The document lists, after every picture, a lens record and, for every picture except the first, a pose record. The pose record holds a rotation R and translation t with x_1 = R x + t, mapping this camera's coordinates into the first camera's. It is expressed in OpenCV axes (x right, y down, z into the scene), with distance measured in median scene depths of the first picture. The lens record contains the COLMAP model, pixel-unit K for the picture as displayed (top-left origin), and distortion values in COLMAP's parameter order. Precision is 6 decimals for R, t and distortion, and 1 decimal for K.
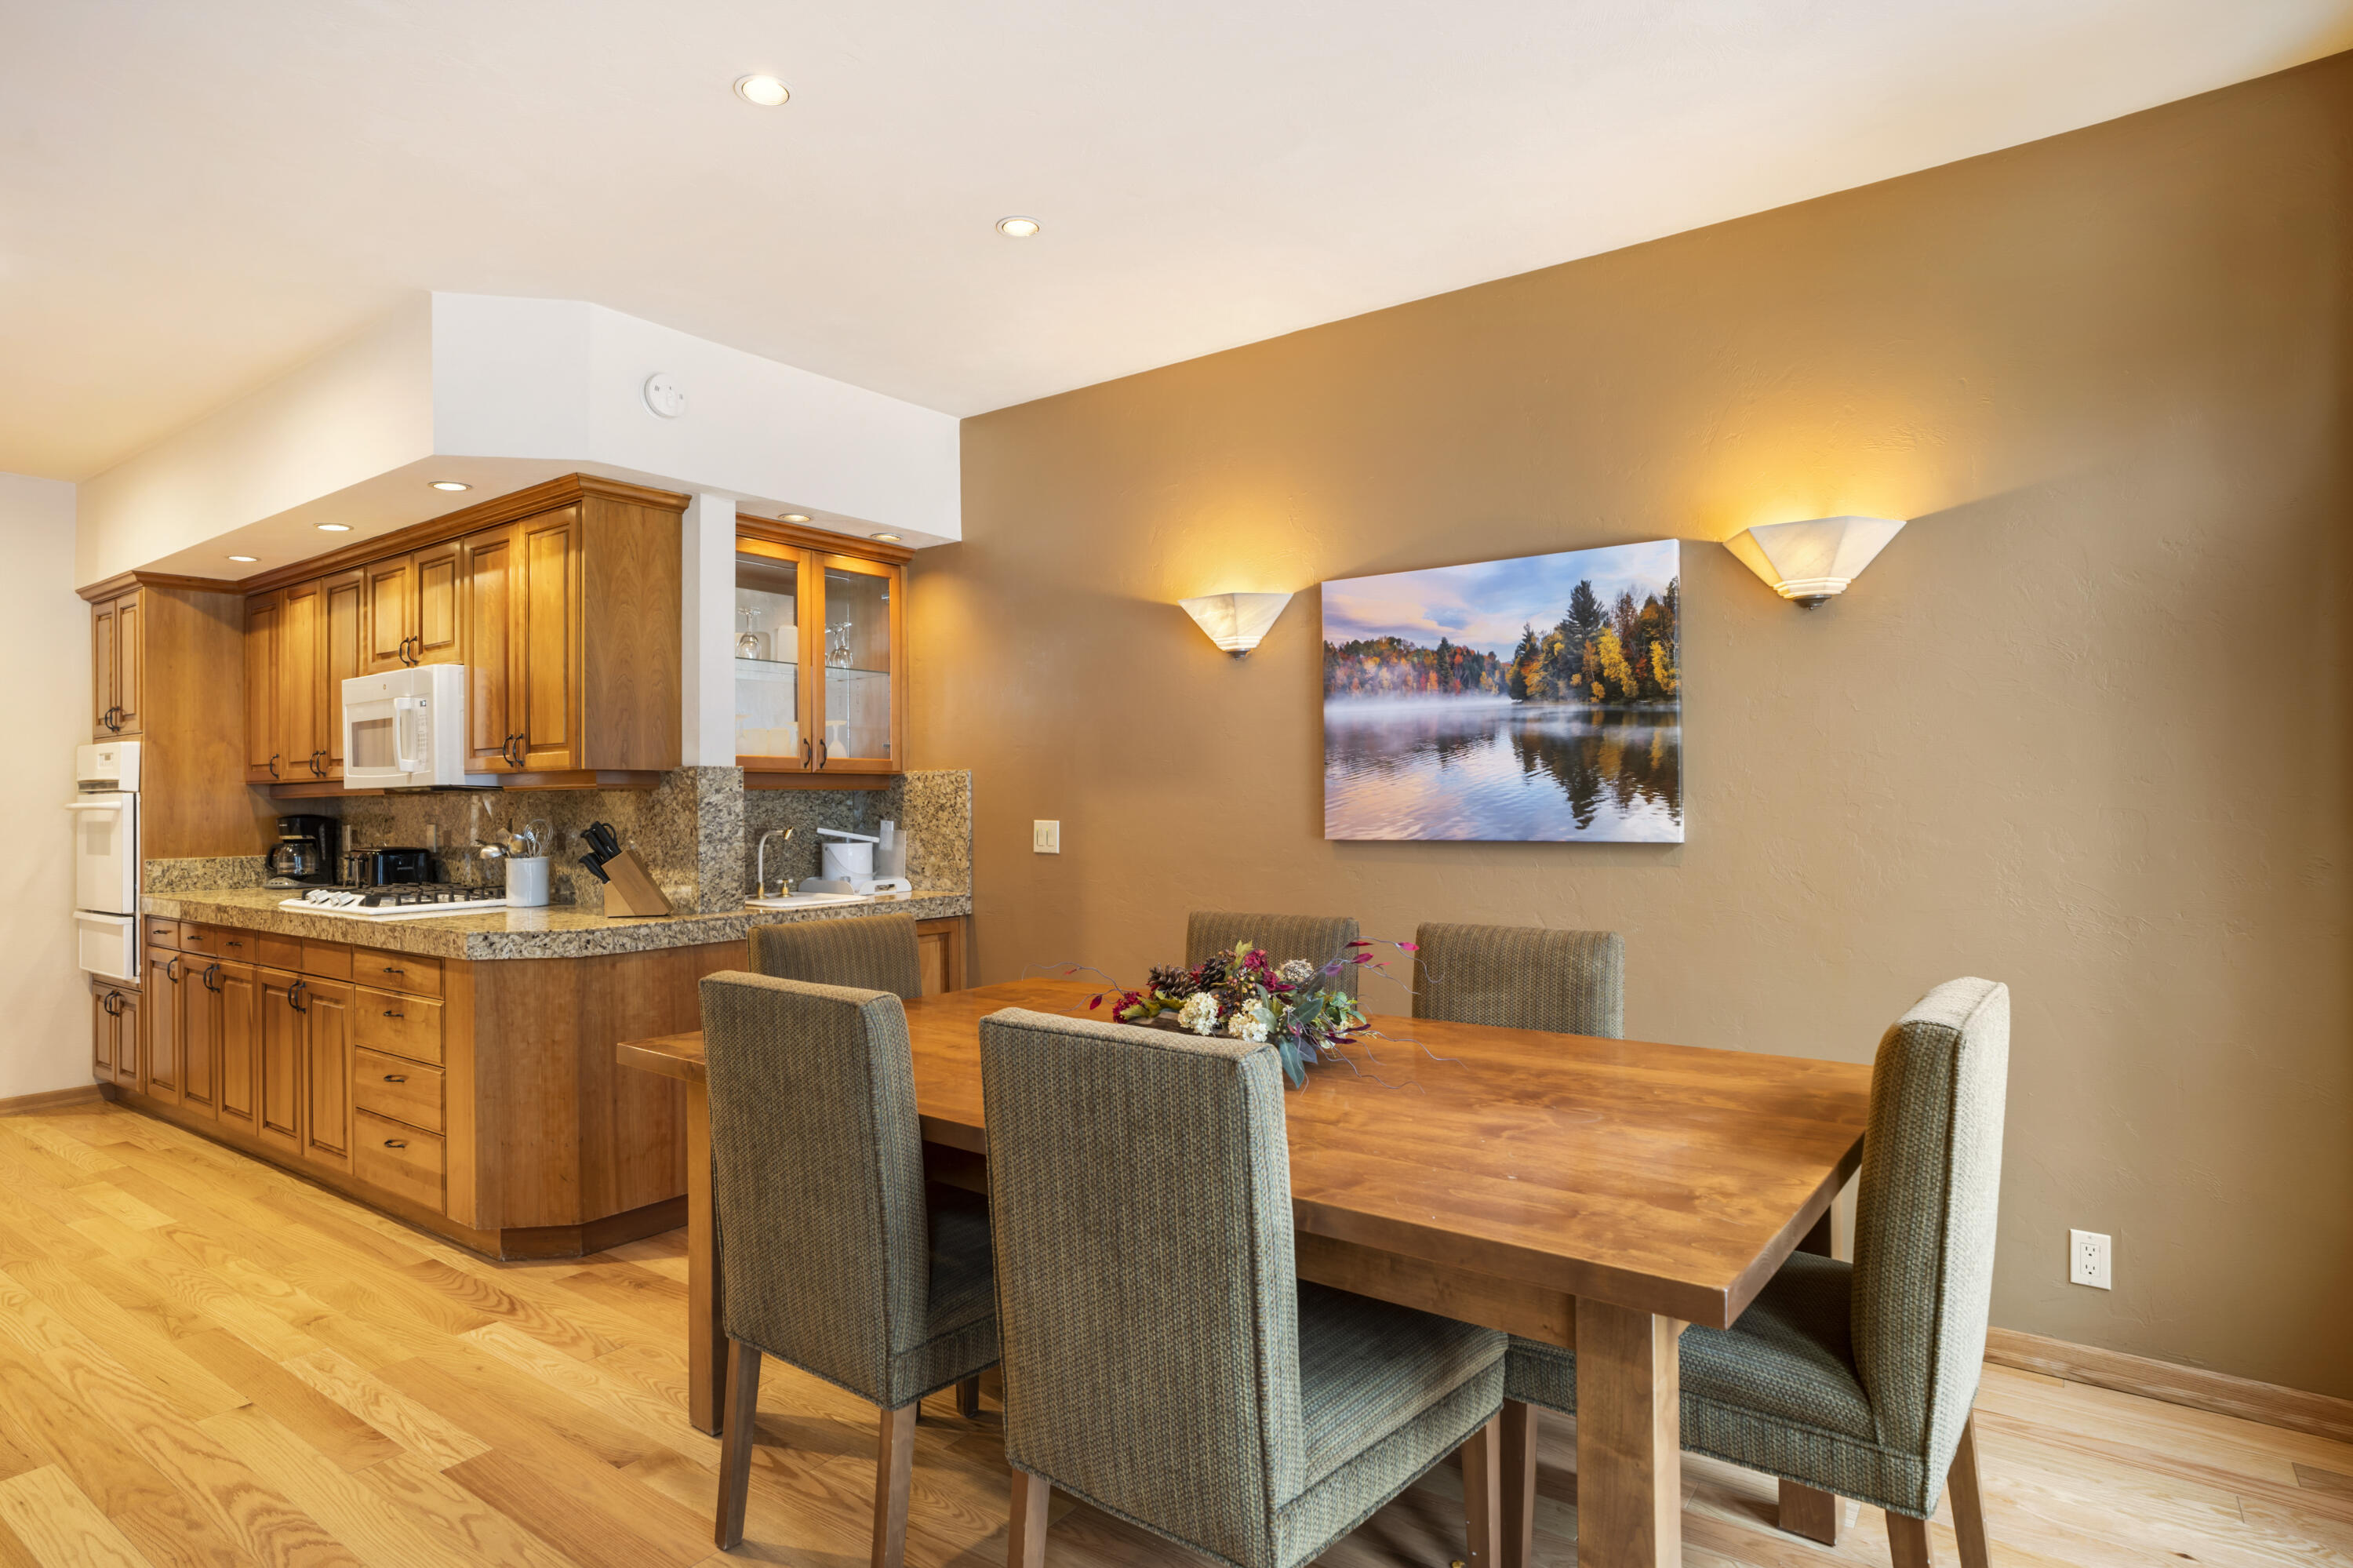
lens RADIAL K [[1260.6, 0, 1176.5], [0, 1260.6, 784.0], [0, 0, 1]] dist [-0.021455, 0.020944]
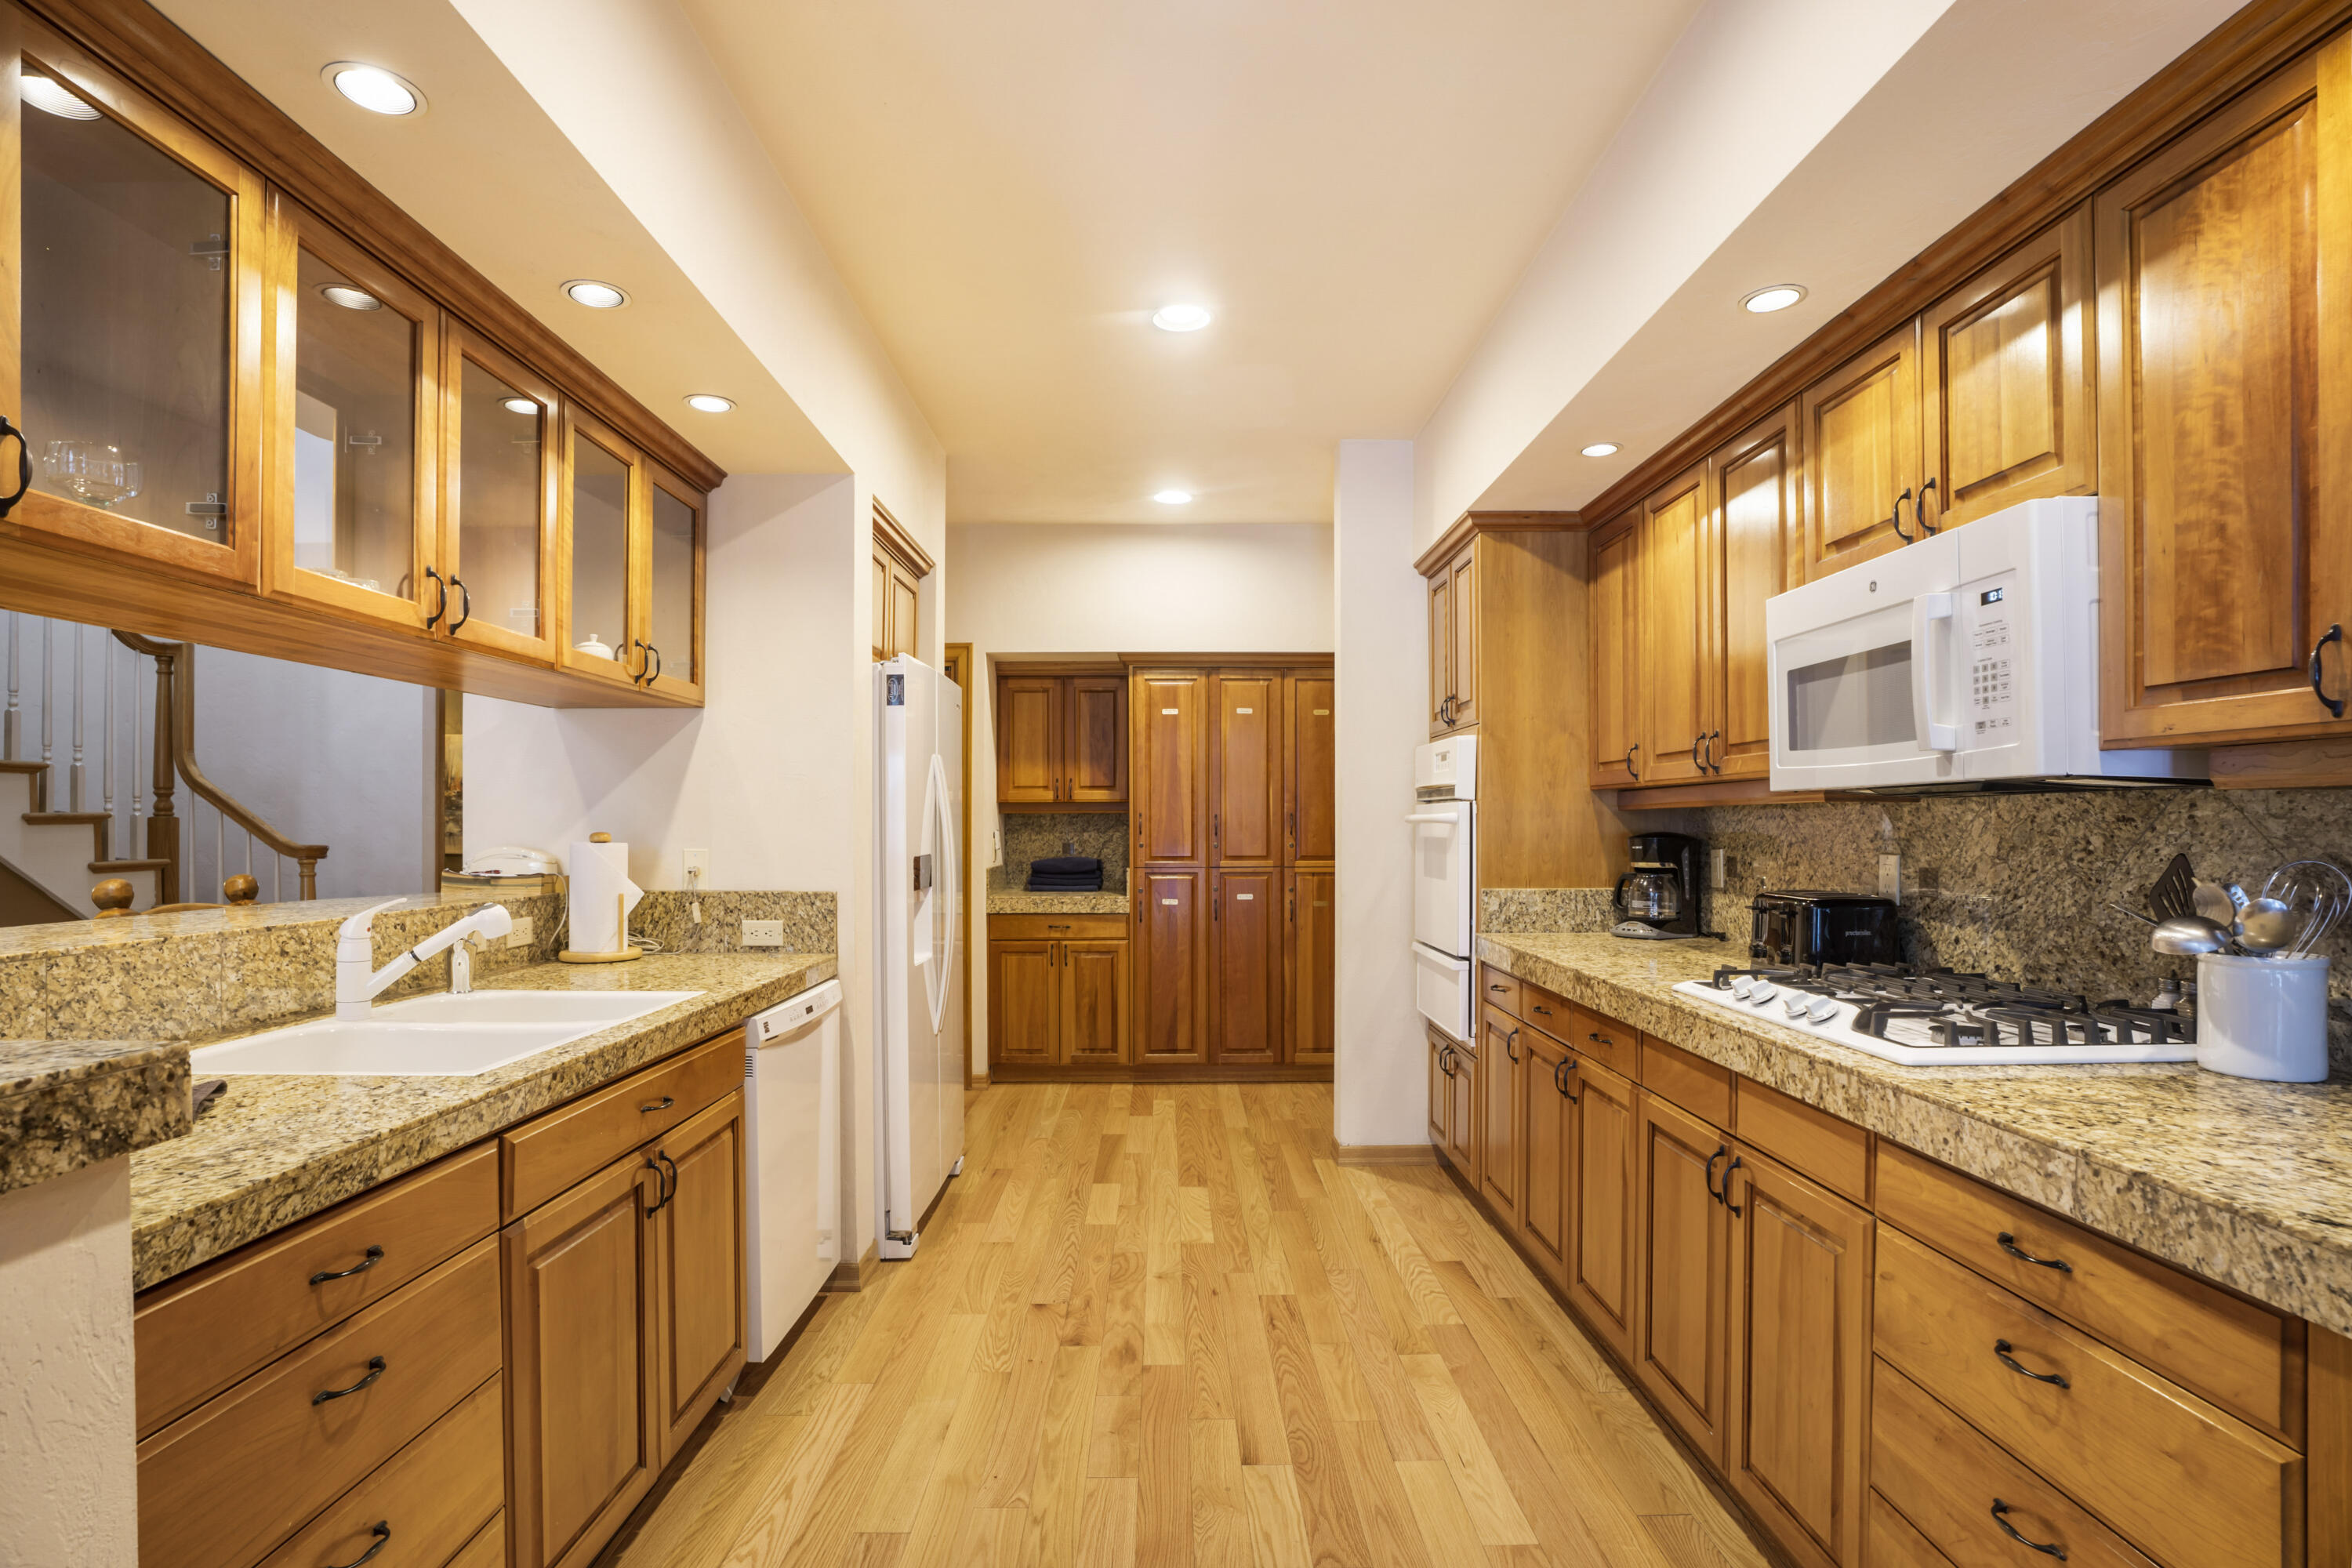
lens RADIAL K [[1162.9, 0, 1175.2], [0, 1162.9, 831.0], [0, 0, 1]] dist [-0.065952, 0.027588]
pose [[0.599458, 0.016286, -0.800241, -0.365218], [0.003198, 0.999736, 0.022741, 0.008508], [0.800400, -0.016192, 0.599248, 0.422568]]
